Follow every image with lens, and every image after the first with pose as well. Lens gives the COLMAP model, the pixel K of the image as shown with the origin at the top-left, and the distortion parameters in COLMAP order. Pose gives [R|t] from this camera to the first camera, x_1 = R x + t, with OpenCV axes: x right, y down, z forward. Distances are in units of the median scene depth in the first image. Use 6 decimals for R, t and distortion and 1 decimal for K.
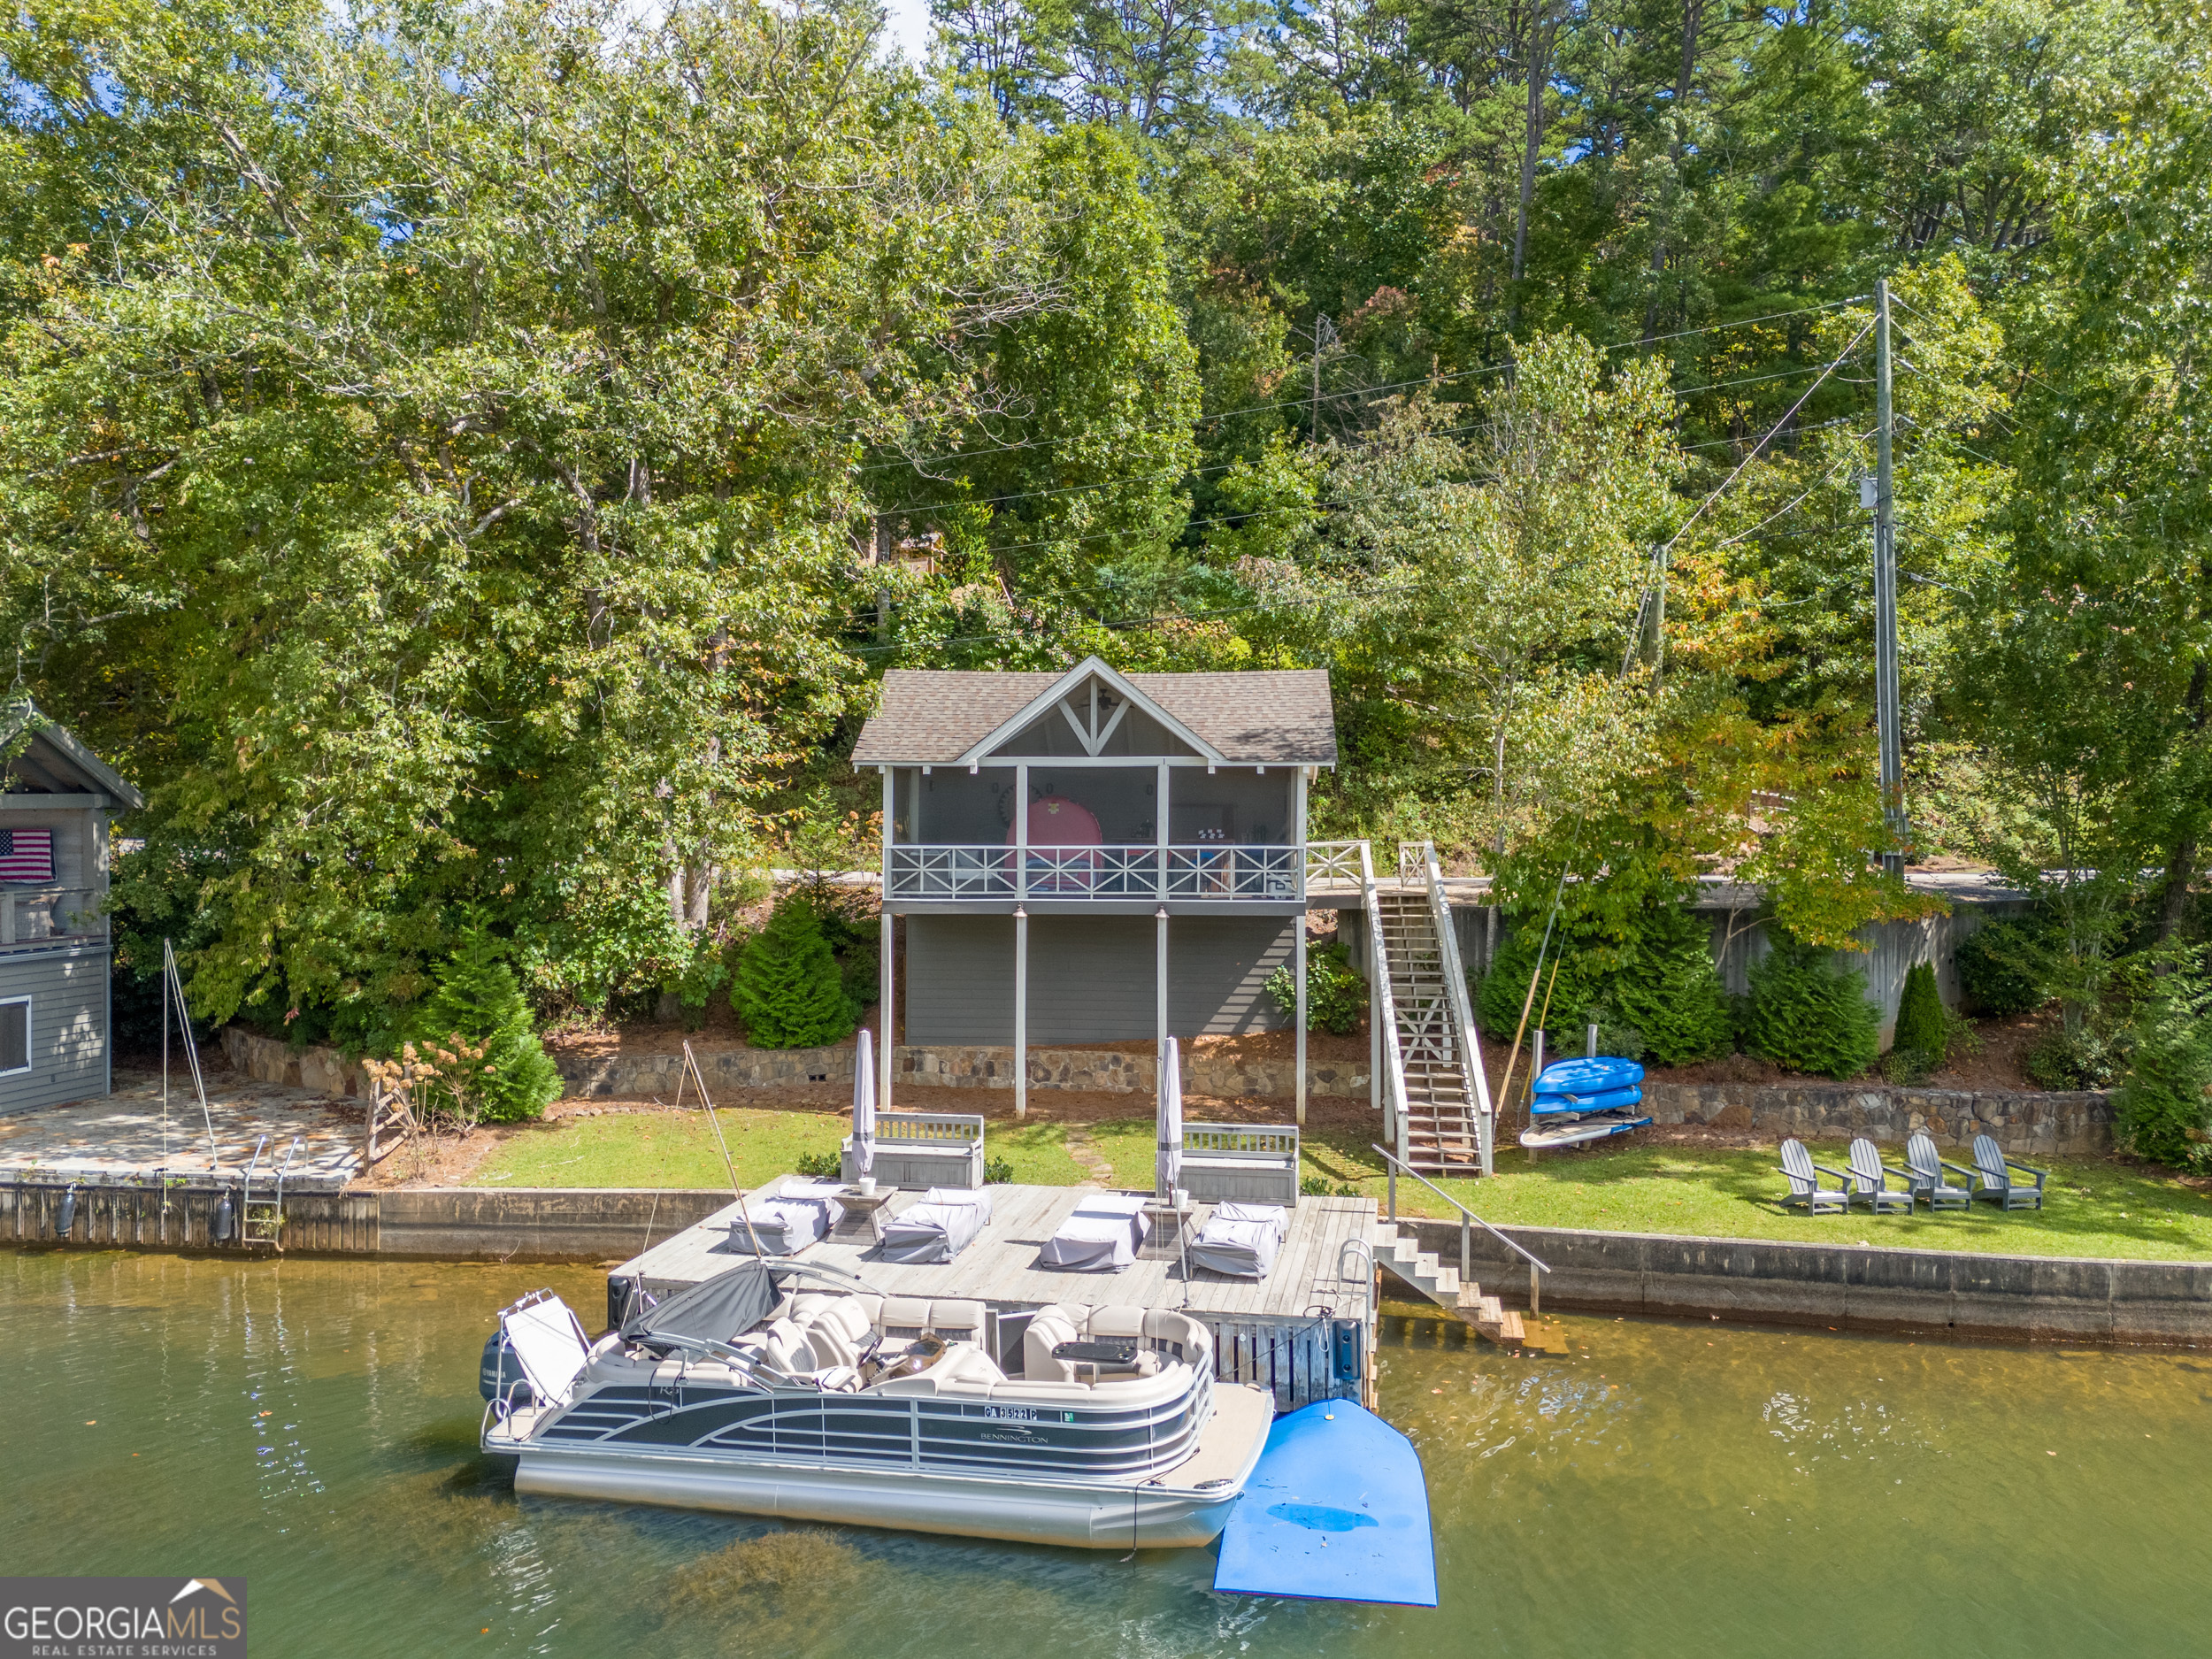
lens RADIAL K [[1623.2, 0, 1109.2], [0, 1623.2, 825.1], [0, 0, 1]] dist [0.089915, -0.104869]
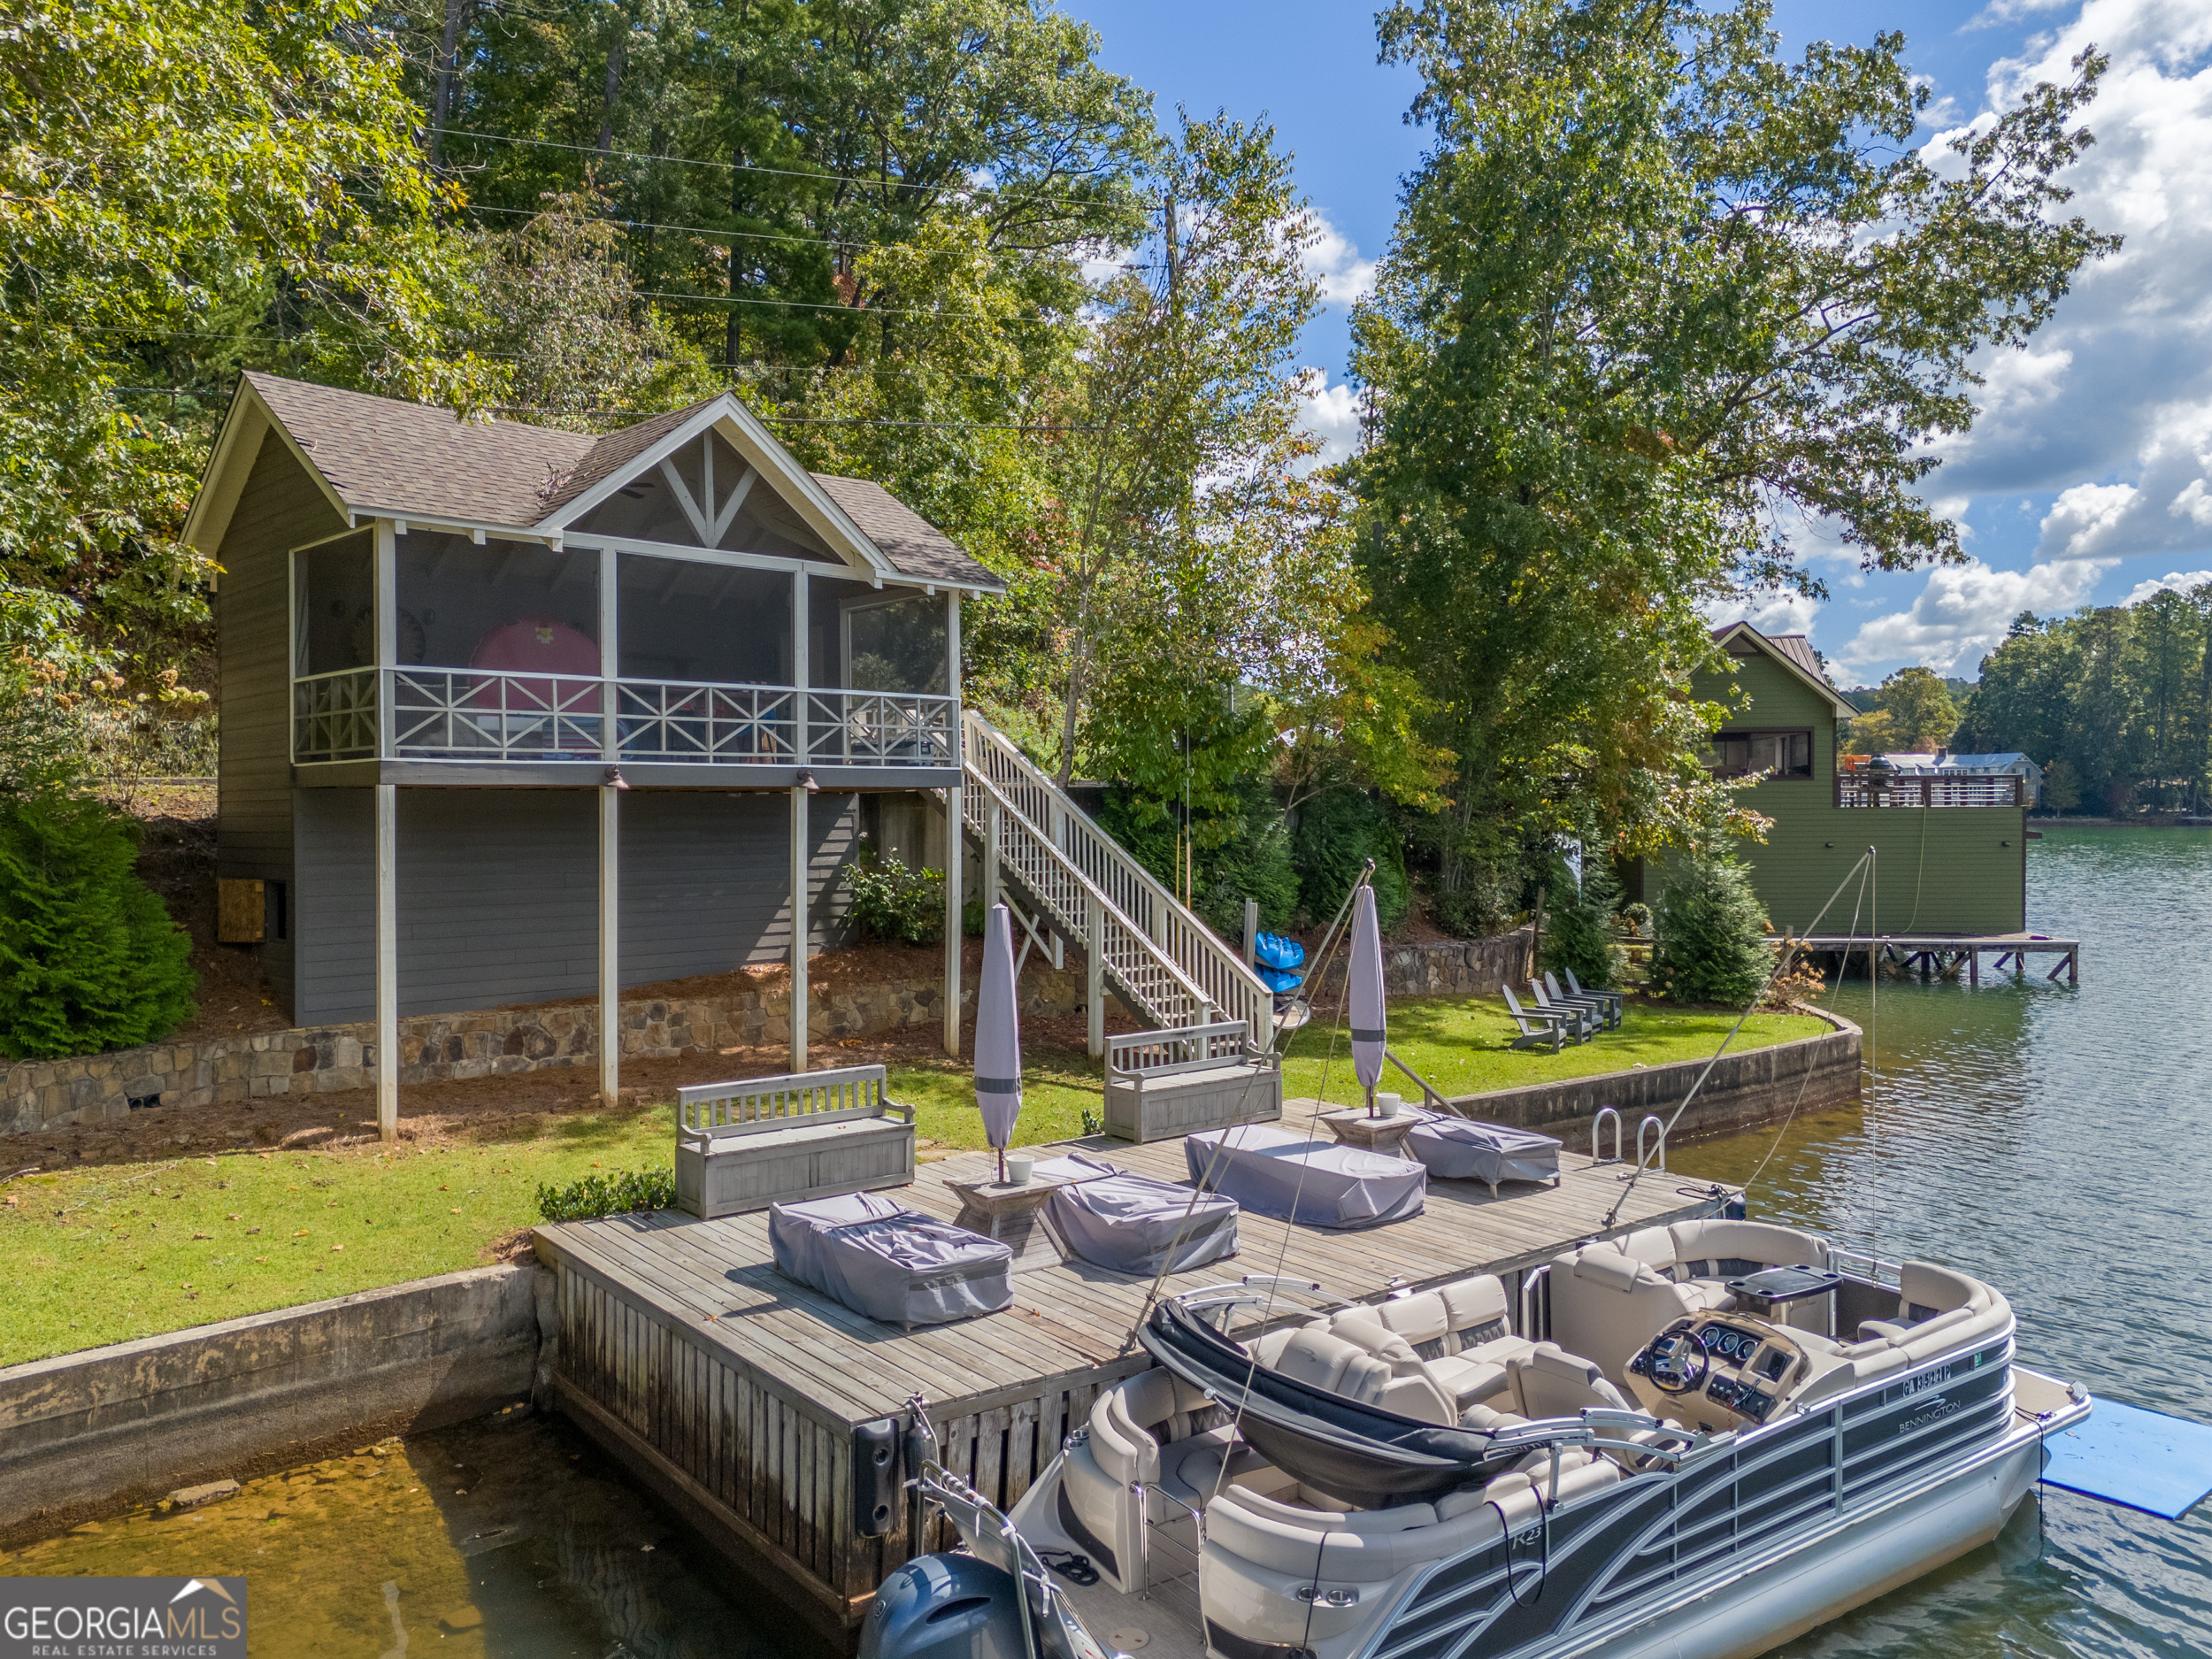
lens RADIAL K [[1630.3, 0, 1081.1], [0, 1630.3, 836.5], [0, 0, 1]] dist [0.058042, -0.002576]
pose [[0.661330, -0.013687, 0.749970, -0.426792], [0.012887, 0.999893, 0.006884, 0.075341], [-0.749984, 0.005112, 0.661436, 0.452385]]
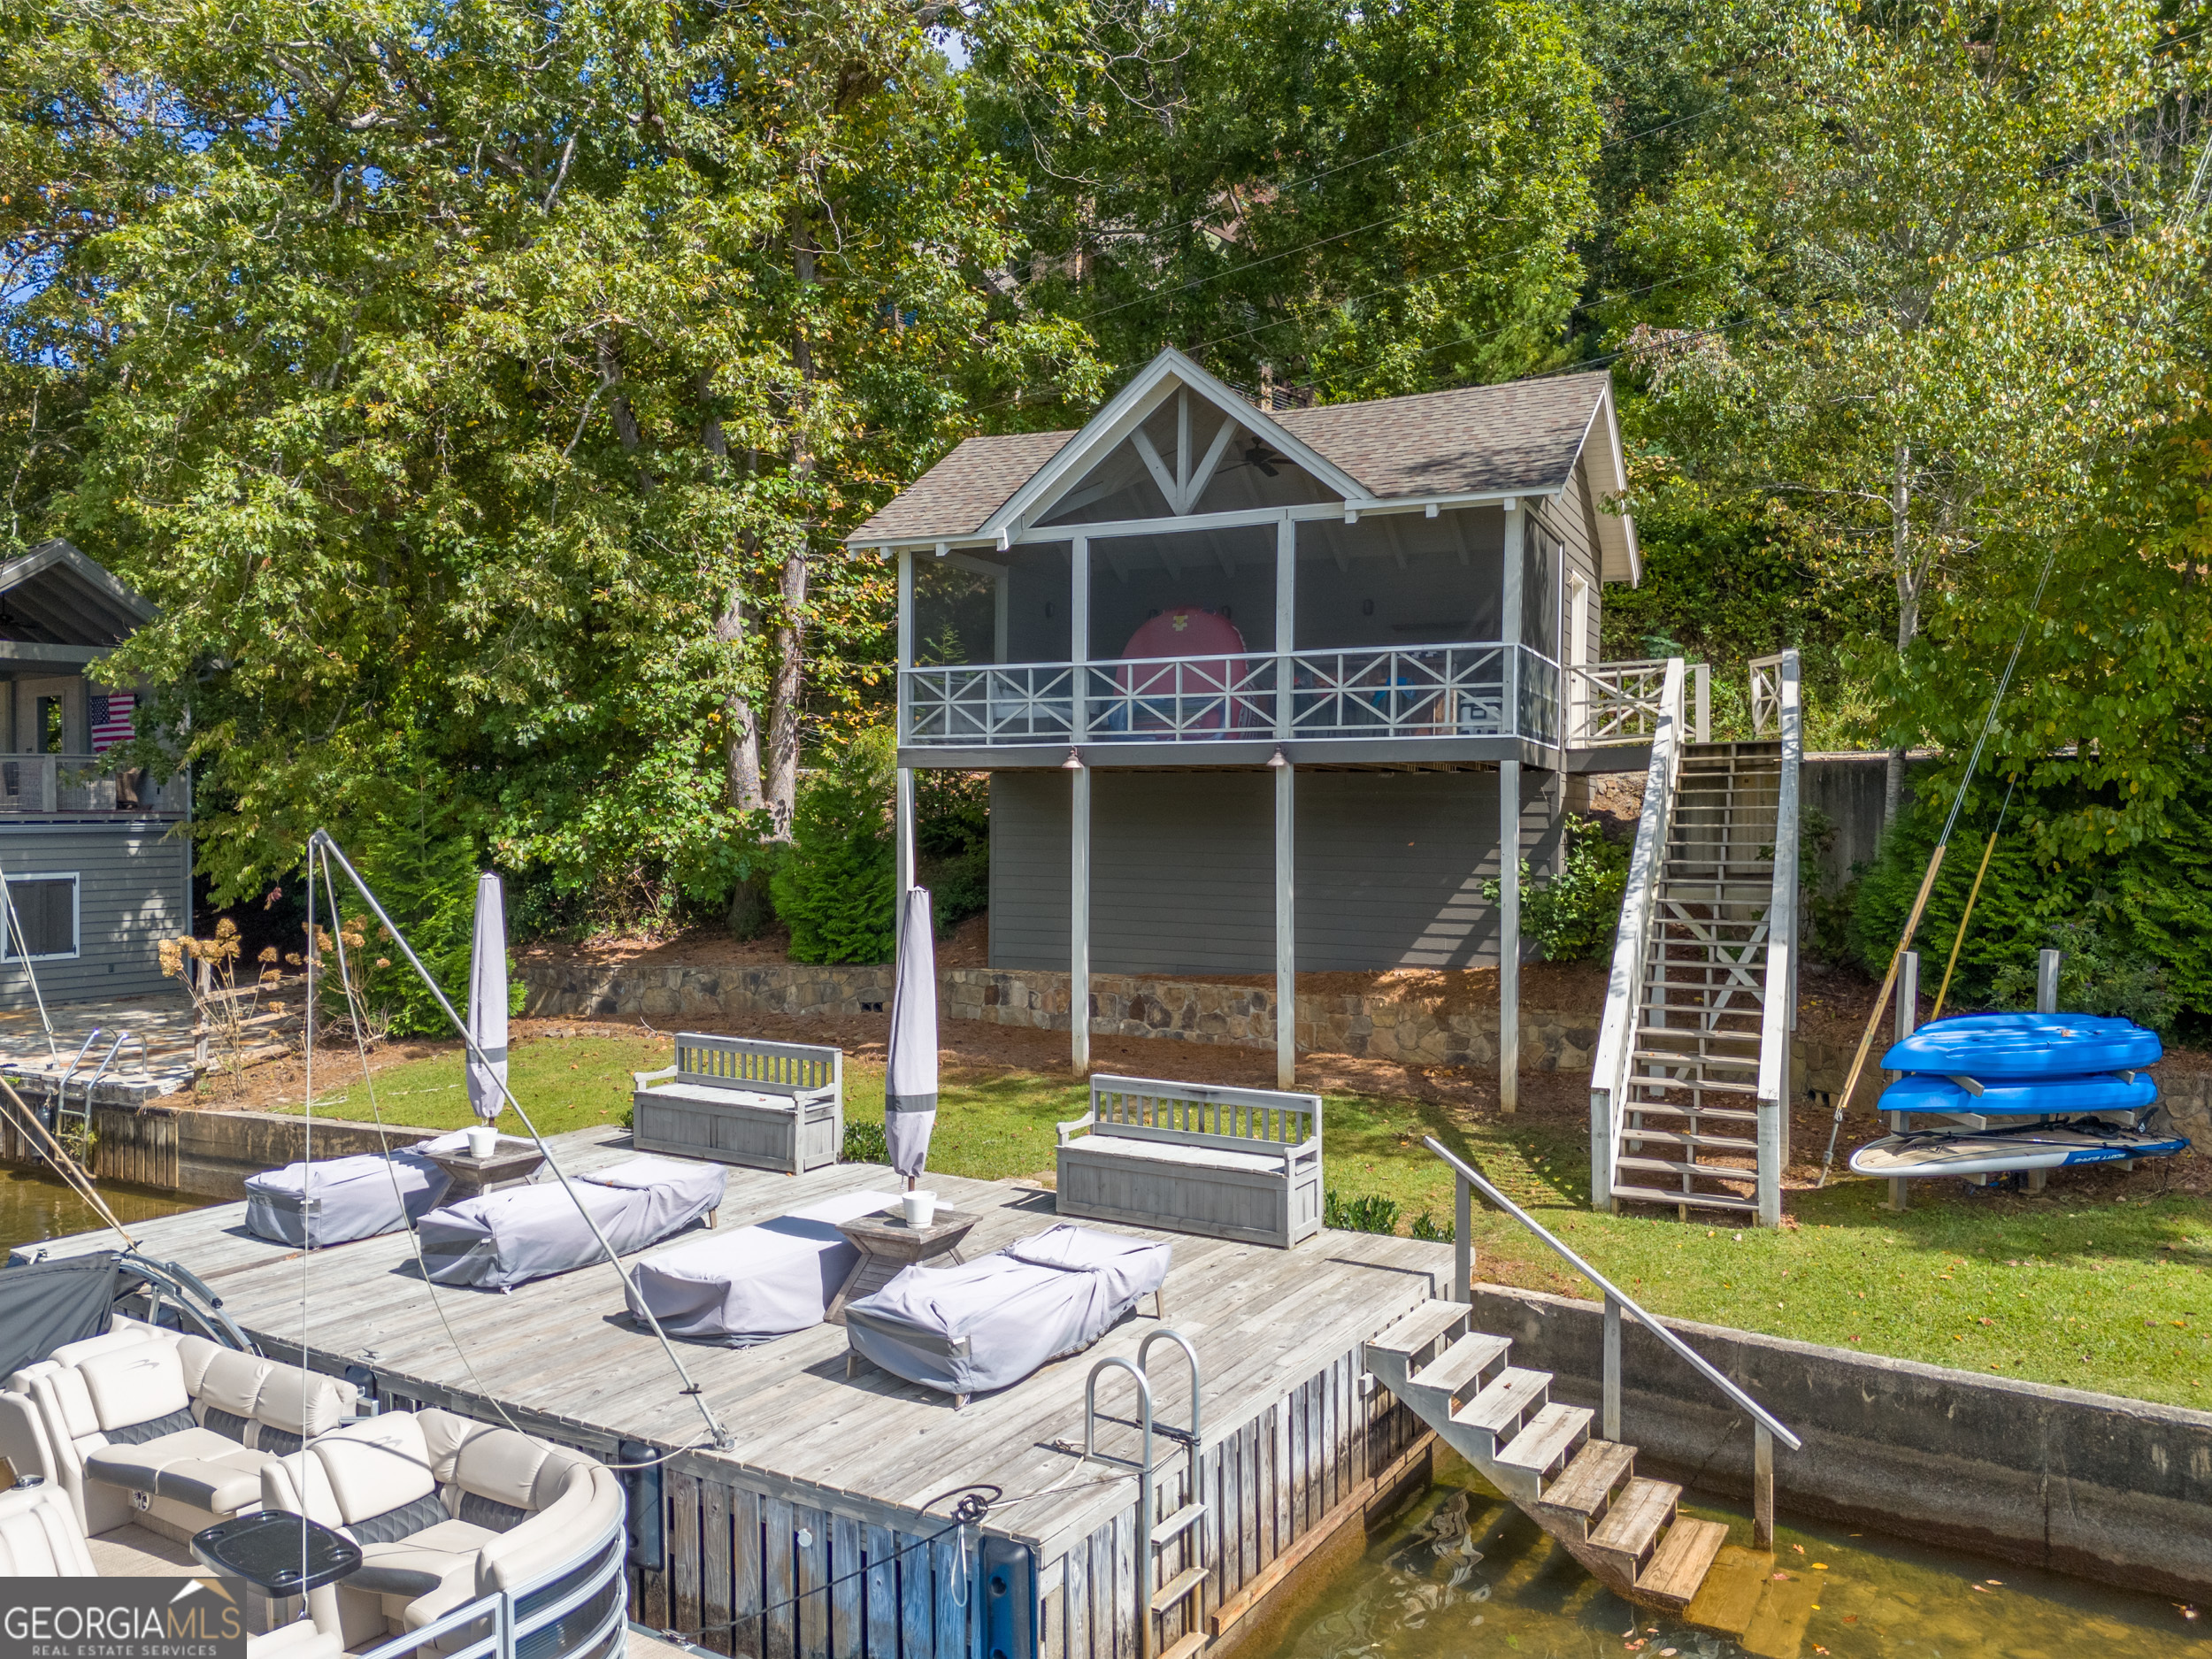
lens RADIAL K [[1665.9, 0, 1063.8], [0, 1665.9, 819.5], [0, 0, 1]] dist [0.037979, -0.012226]
pose [[0.932693, 0.004011, -0.360649, 0.188915], [-0.002228, 0.999983, 0.005358, 0.075454], [0.360665, -0.004194, 0.932686, 0.381736]]
